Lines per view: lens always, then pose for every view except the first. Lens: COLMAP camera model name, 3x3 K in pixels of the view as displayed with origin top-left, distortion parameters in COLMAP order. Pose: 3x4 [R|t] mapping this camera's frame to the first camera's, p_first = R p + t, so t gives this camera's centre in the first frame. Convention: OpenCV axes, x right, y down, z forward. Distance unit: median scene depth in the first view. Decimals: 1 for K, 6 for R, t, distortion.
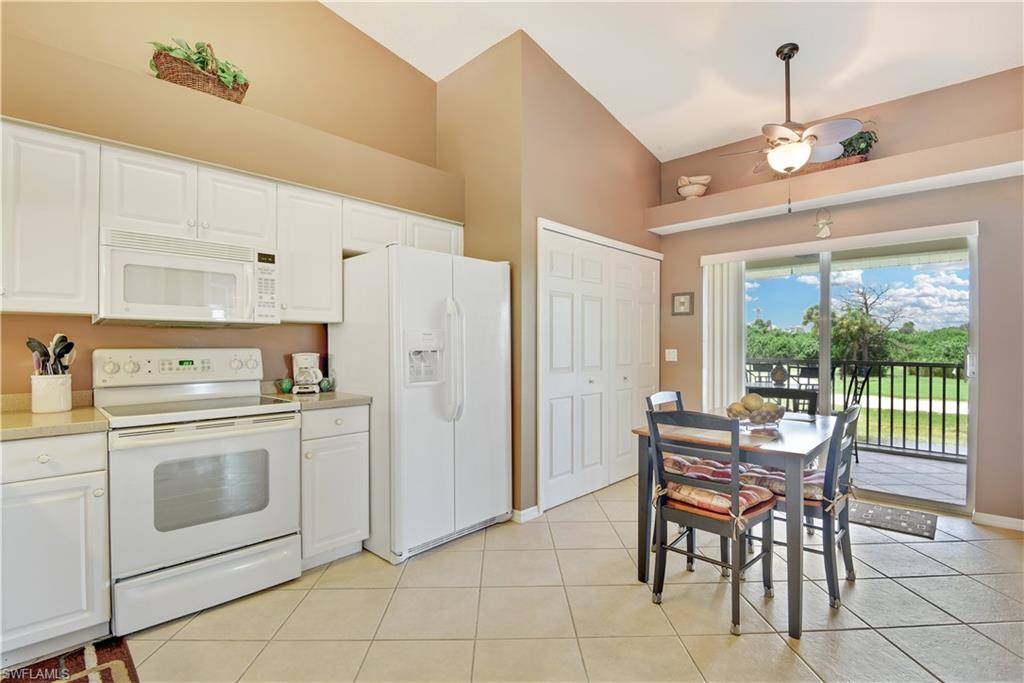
lens RADIAL K [[482.7, 0, 518.8], [0, 482.7, 356.1], [0, 0, 1]] dist [0.001869, 0.000159]
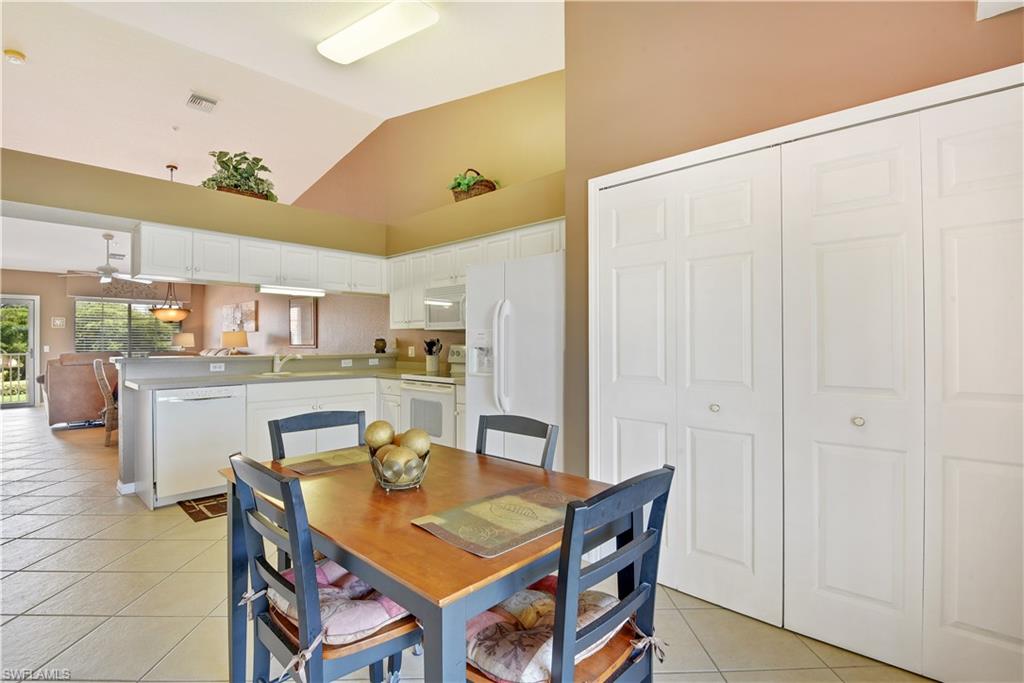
lens RADIAL K [[483.0, 0, 511.5], [0, 483.0, 344.2], [0, 0, 1]] dist [-0.024141, -0.001775]
pose [[-0.015387, 0.007523, -0.999853, 0.829104], [-0.019524, 0.999779, 0.007823, -0.024629], [0.999691, 0.019641, -0.015237, 0.894600]]
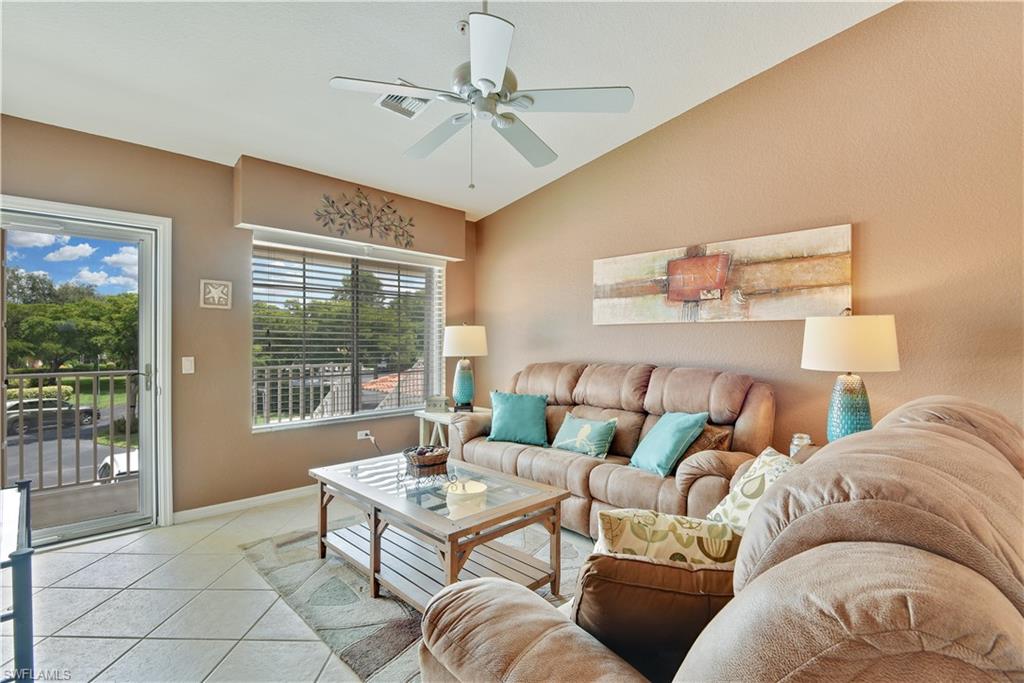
lens RADIAL K [[477.8, 0, 512.0], [0, 477.8, 341.5], [0, 0, 1]] dist [-0.017105, 0.000358]
pose [[-0.041116, -0.000768, -0.999154, -0.901460], [-0.021972, 0.999759, 0.000135, 0.012258], [0.998913, 0.021959, -0.041123, -1.136814]]
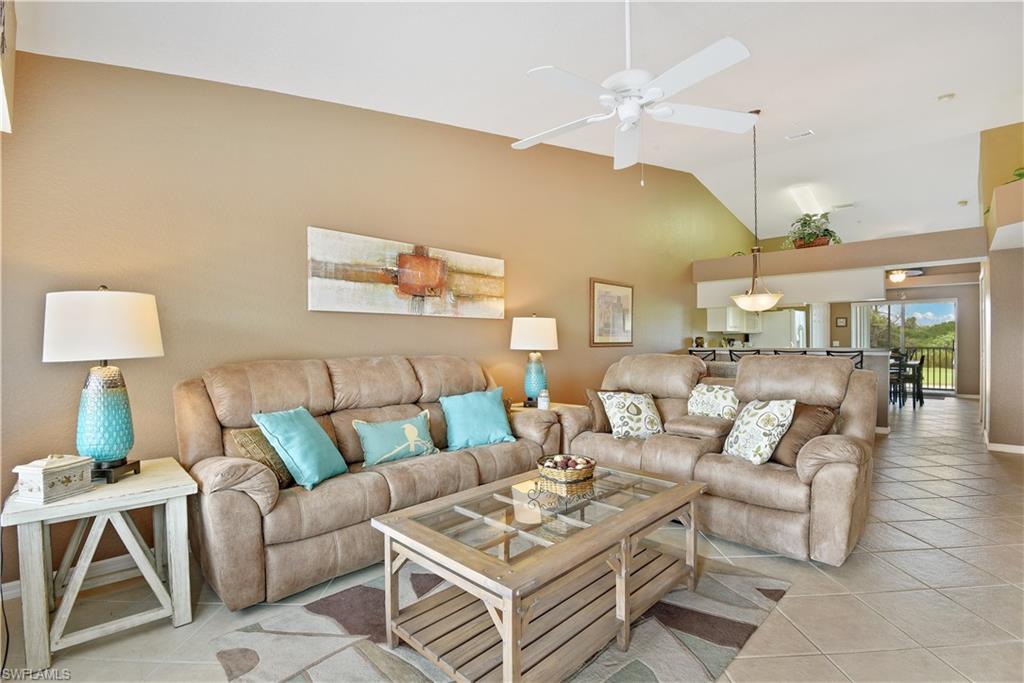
lens RADIAL K [[483.0, 0, 511.5], [0, 483.0, 344.2], [0, 0, 1]] dist [-0.024141, -0.001775]
pose [[0.999769, 0.000824, -0.021472, -1.737438], [-0.001100, 0.999917, -0.012839, 0.047313], [0.021460, 0.012859, 0.999687, -1.960293]]
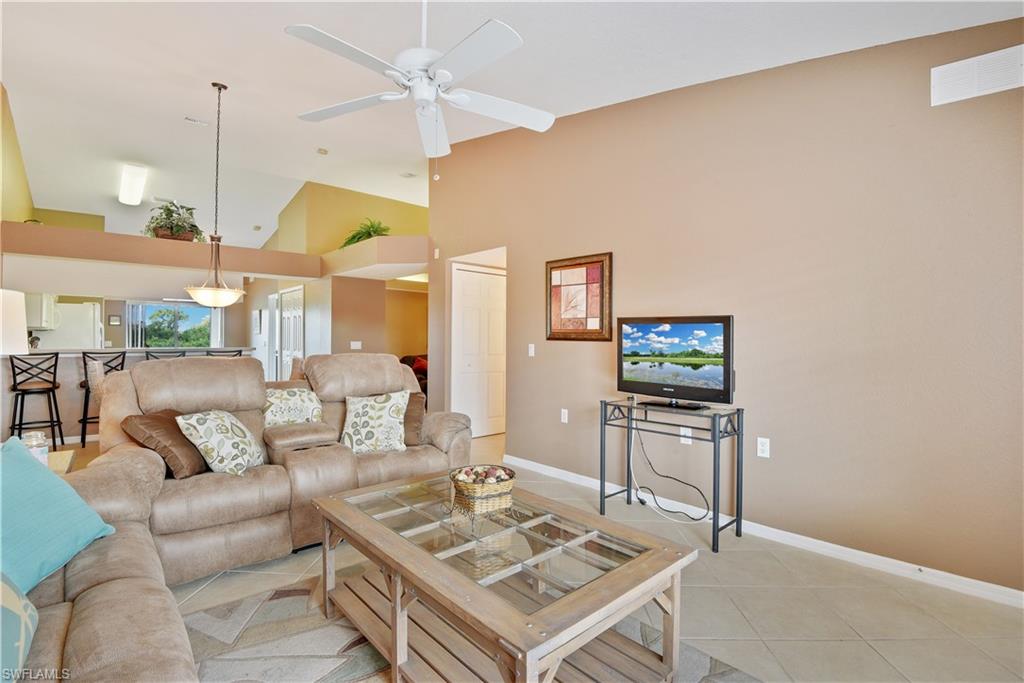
lens RADIAL K [[477.8, 0, 512.0], [0, 477.8, 341.5], [0, 0, 1]] dist [-0.017105, 0.000358]
pose [[0.097991, 0.001141, 0.995187, -2.234625], [0.019729, 0.999801, -0.003089, 0.040423], [-0.994992, 0.019936, 0.097949, -1.412146]]
